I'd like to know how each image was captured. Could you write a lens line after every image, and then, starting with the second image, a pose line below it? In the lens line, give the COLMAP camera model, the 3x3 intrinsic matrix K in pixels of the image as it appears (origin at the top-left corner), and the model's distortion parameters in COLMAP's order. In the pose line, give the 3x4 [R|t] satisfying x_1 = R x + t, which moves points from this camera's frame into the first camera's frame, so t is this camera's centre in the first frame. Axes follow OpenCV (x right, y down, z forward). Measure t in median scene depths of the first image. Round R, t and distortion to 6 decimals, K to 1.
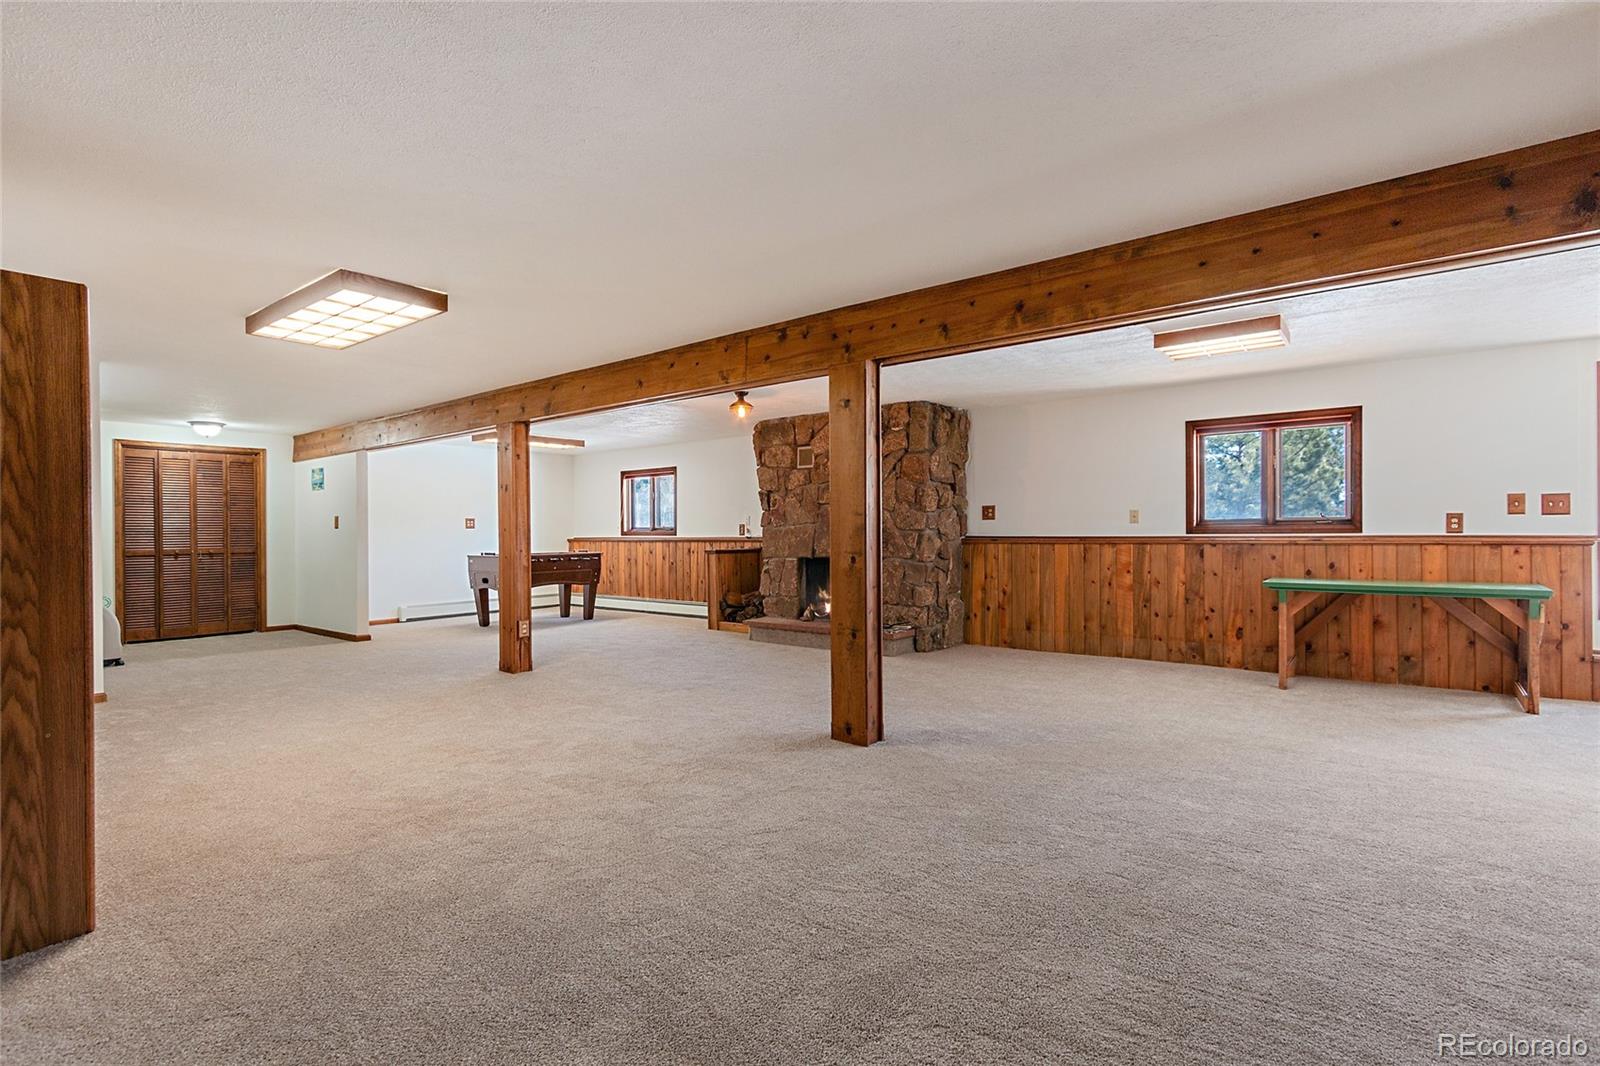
lens RADIAL K [[727.3, 0, 780.0], [0, 727.3, 536.4], [0, 0, 1]] dist [-0.002535, 0.001335]
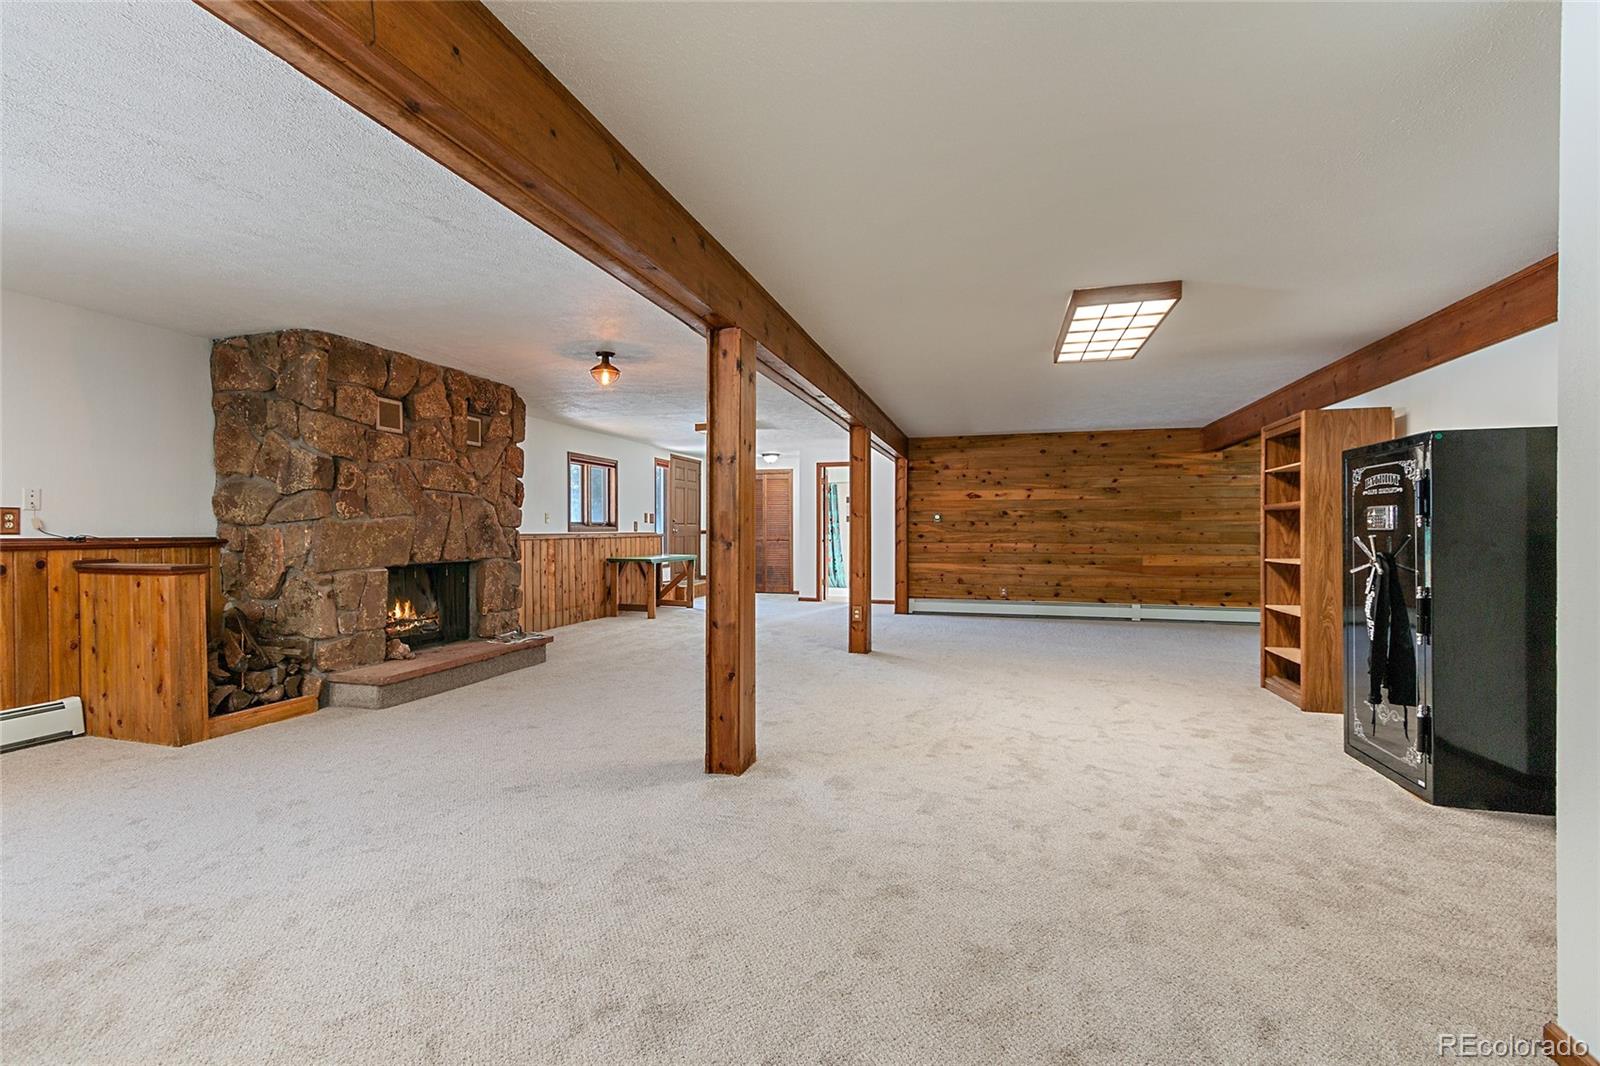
lens RADIAL K [[727.3, 0, 780.0], [0, 727.3, 536.4], [0, 0, 1]] dist [-0.002535, 0.001335]
pose [[-0.372864, -0.001337, 0.927885, -0.820417], [0.007791, 0.999959, 0.004571, 0.001798], [-0.927853, 0.008933, -0.372839, 1.054967]]
